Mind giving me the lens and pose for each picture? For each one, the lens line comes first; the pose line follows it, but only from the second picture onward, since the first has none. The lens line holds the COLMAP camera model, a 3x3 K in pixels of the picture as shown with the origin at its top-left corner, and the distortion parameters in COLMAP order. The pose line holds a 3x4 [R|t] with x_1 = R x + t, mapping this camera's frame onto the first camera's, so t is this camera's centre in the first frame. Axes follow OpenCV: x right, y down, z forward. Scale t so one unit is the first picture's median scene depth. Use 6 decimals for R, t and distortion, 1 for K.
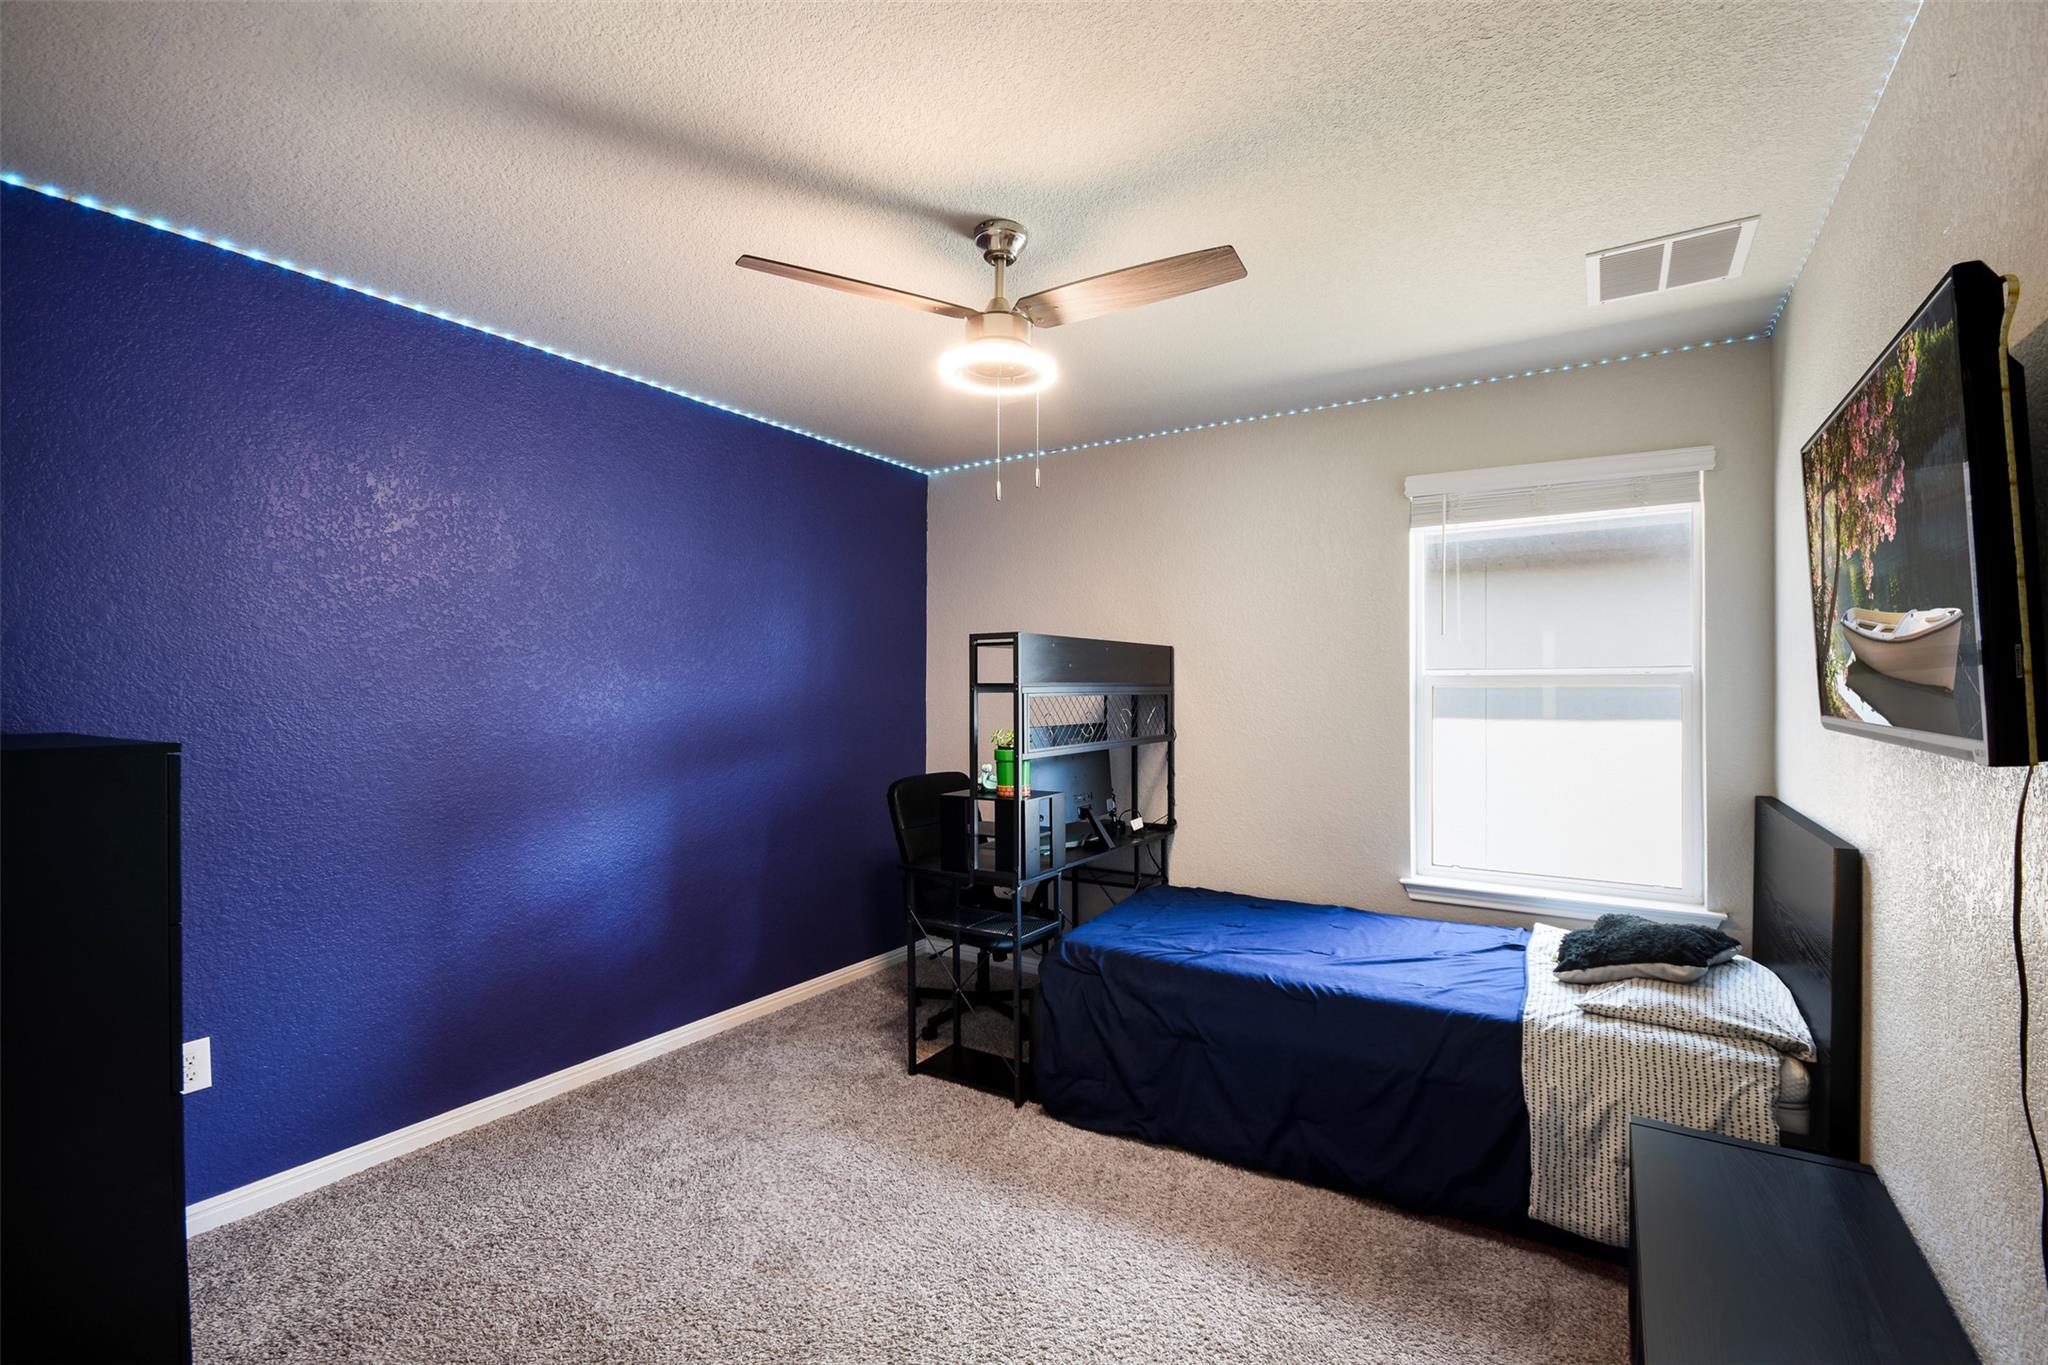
lens RADIAL K [[897.9, 0, 1022.0], [0, 897.9, 673.7], [0, 0, 1]] dist [0.003442, 0.000769]
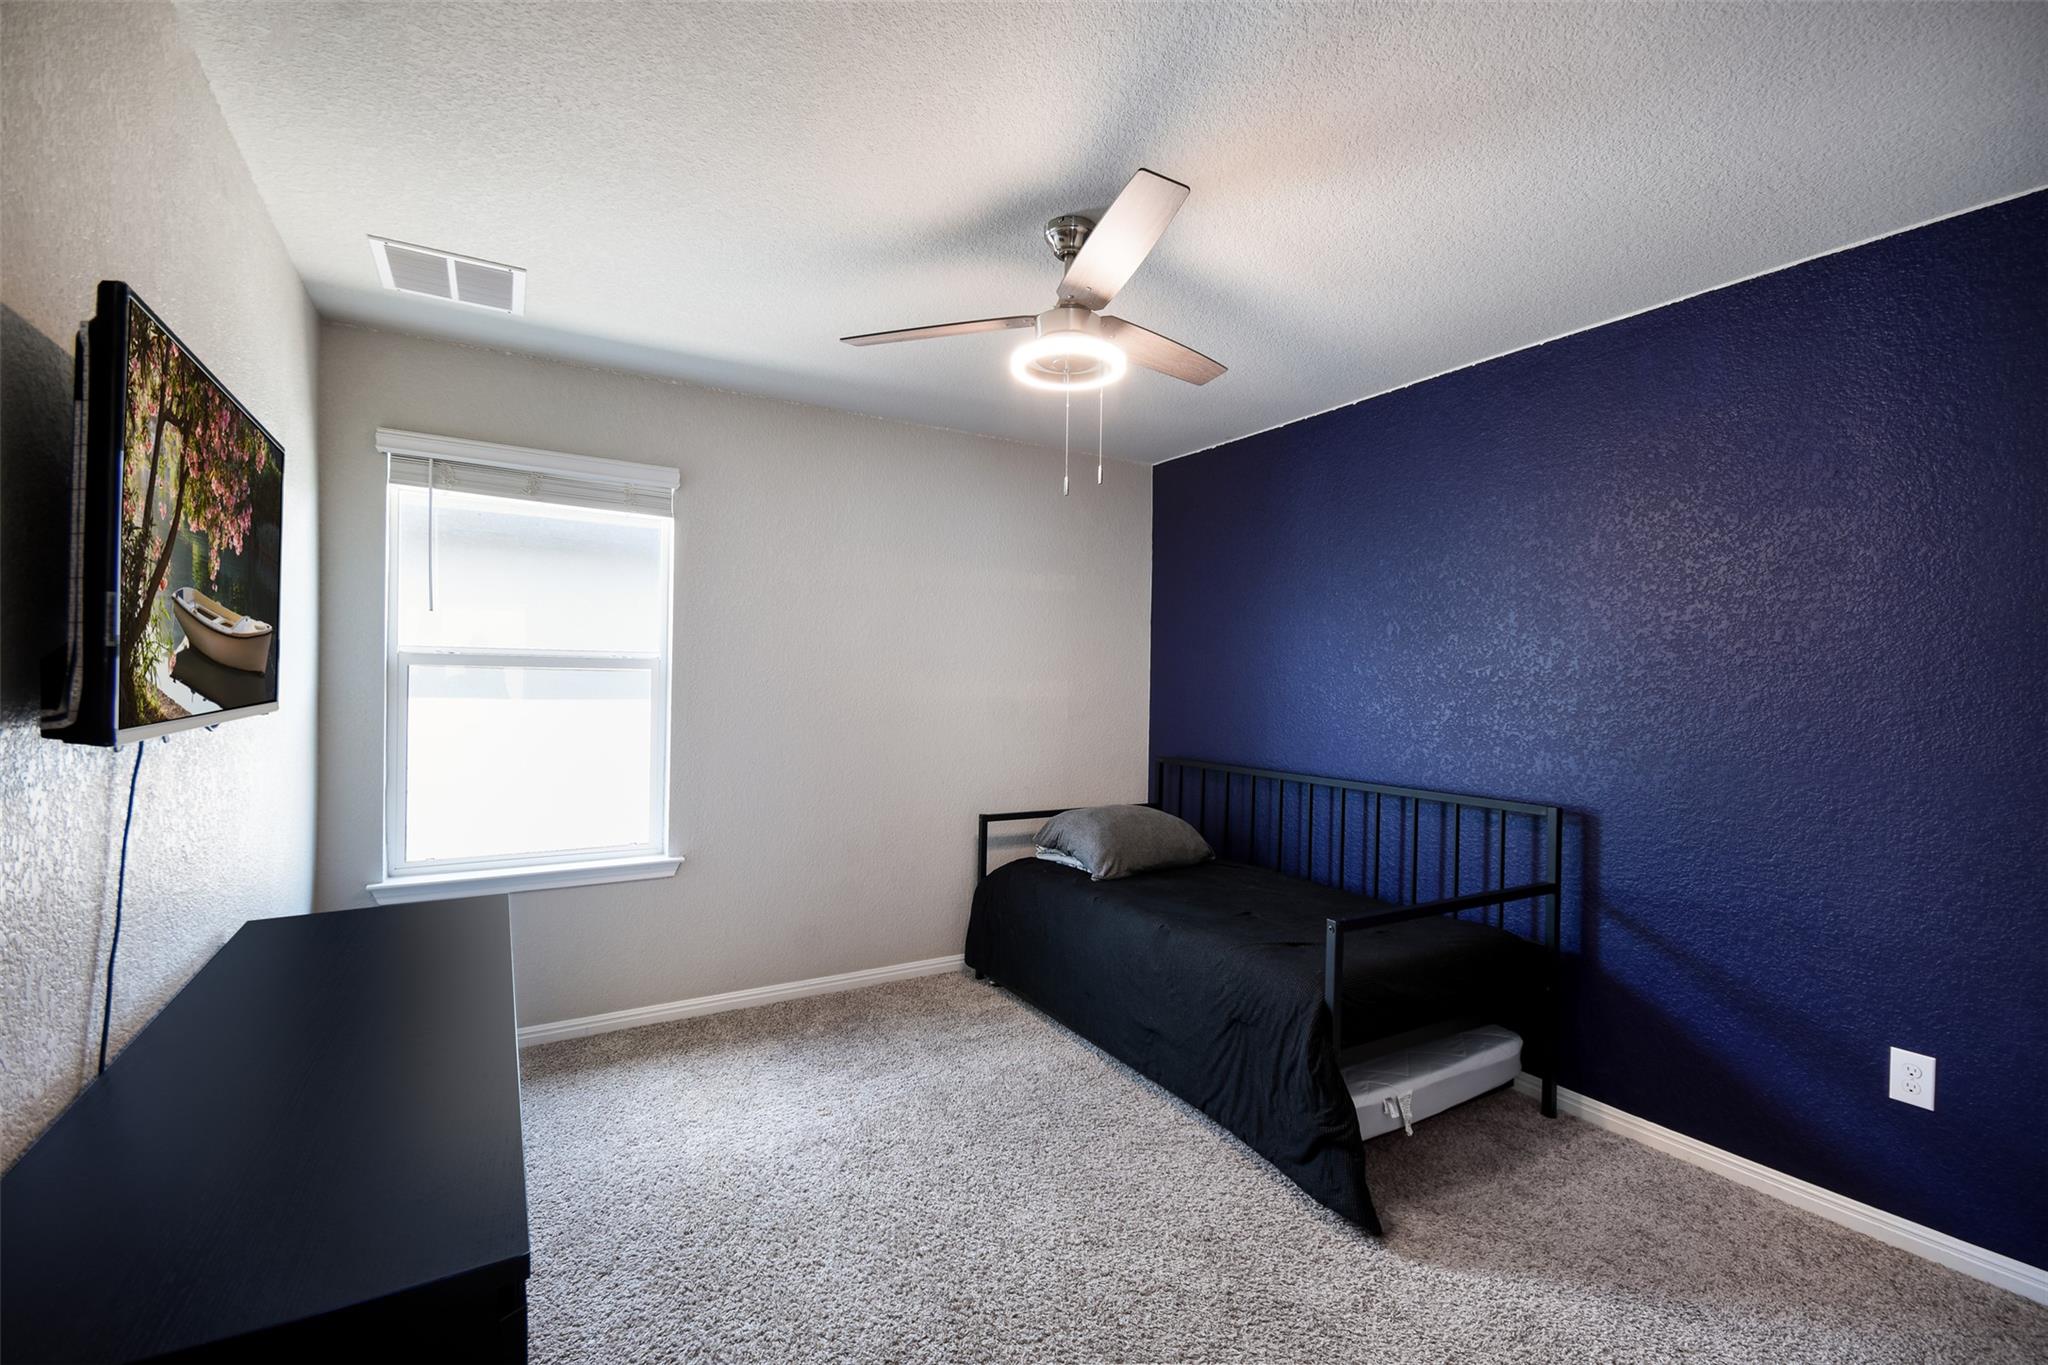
lens RADIAL K [[897.9, 0, 1022.4], [0, 897.9, 683.3], [0, 0, 1]] dist [0.003442, 0.000769]
pose [[-0.432541, 0.013704, -0.901510, 1.379685], [-0.004224, 0.999843, 0.017226, 0.001909], [0.901604, 0.011259, -0.432415, 2.137178]]
